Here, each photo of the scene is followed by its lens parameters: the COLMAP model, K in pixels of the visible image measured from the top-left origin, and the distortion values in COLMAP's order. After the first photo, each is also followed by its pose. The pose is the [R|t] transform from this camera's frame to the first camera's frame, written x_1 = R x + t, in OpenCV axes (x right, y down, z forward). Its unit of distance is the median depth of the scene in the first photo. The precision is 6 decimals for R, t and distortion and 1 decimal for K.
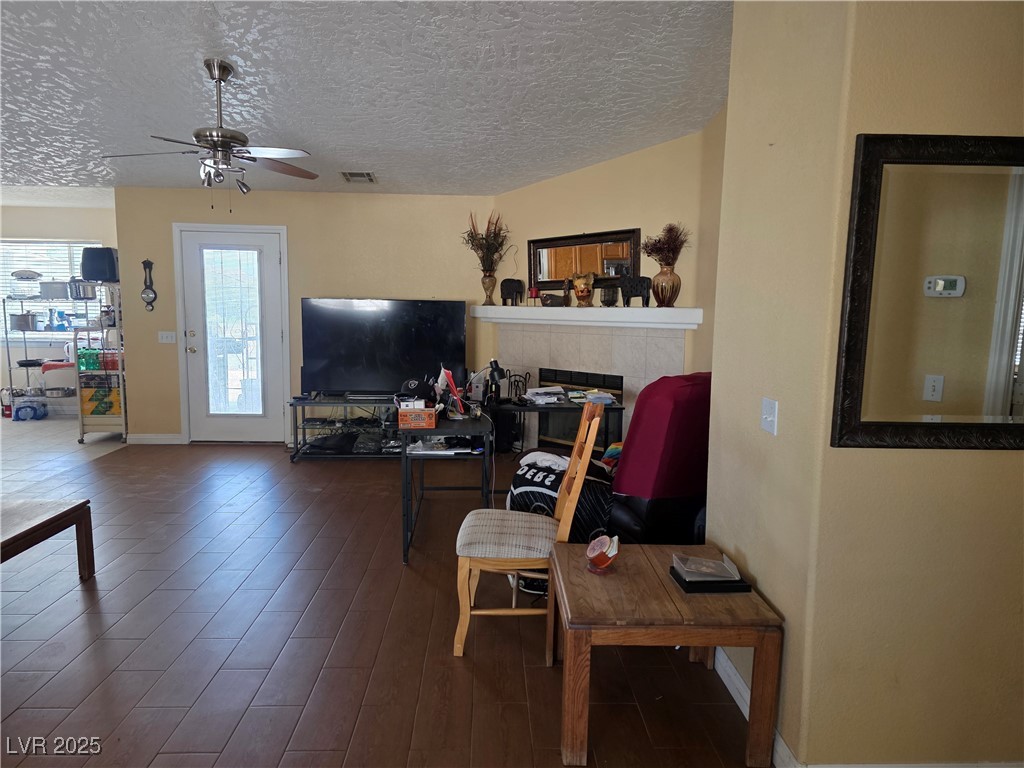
lens RADIAL K [[686.1, 0, 501.5], [0, 686.1, 388.2], [0, 0, 1]] dist [0.047019, -0.026840]
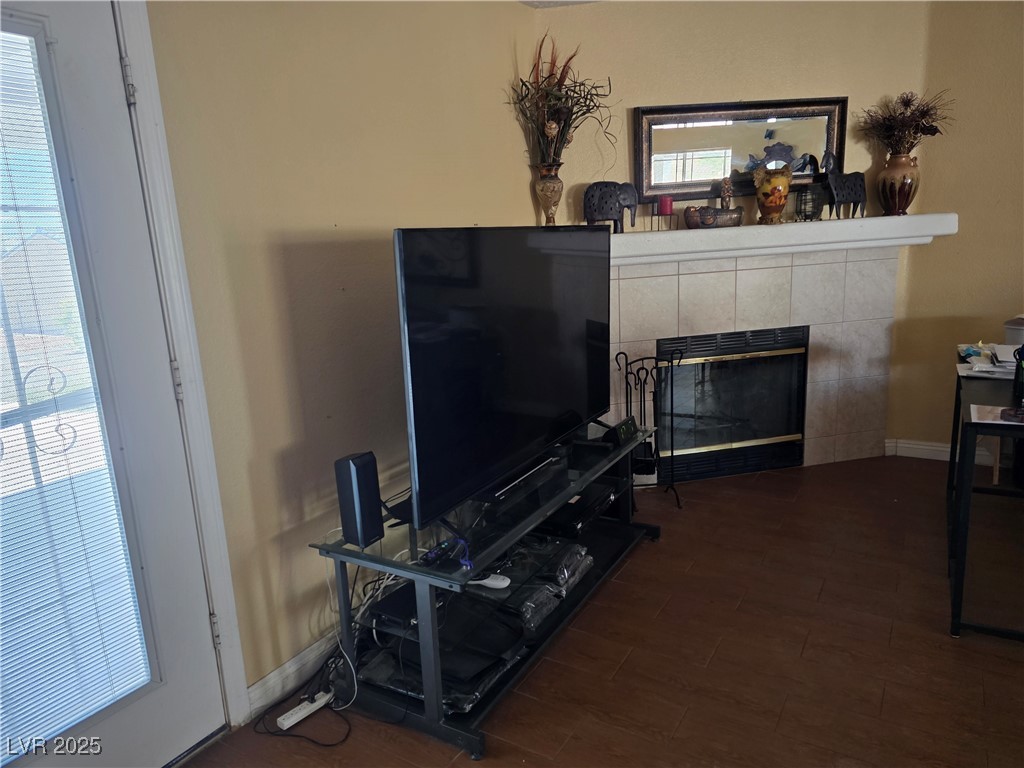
lens RADIAL K [[686.1, 0, 514.9], [0, 686.1, 383.0], [0, 0, 1]] dist [0.047019, -0.026840]
pose [[0.554698, -0.210237, 0.805053, -0.489751], [0.163153, 0.976251, 0.142529, -0.095983], [-0.815899, 0.052286, 0.575826, 0.763927]]
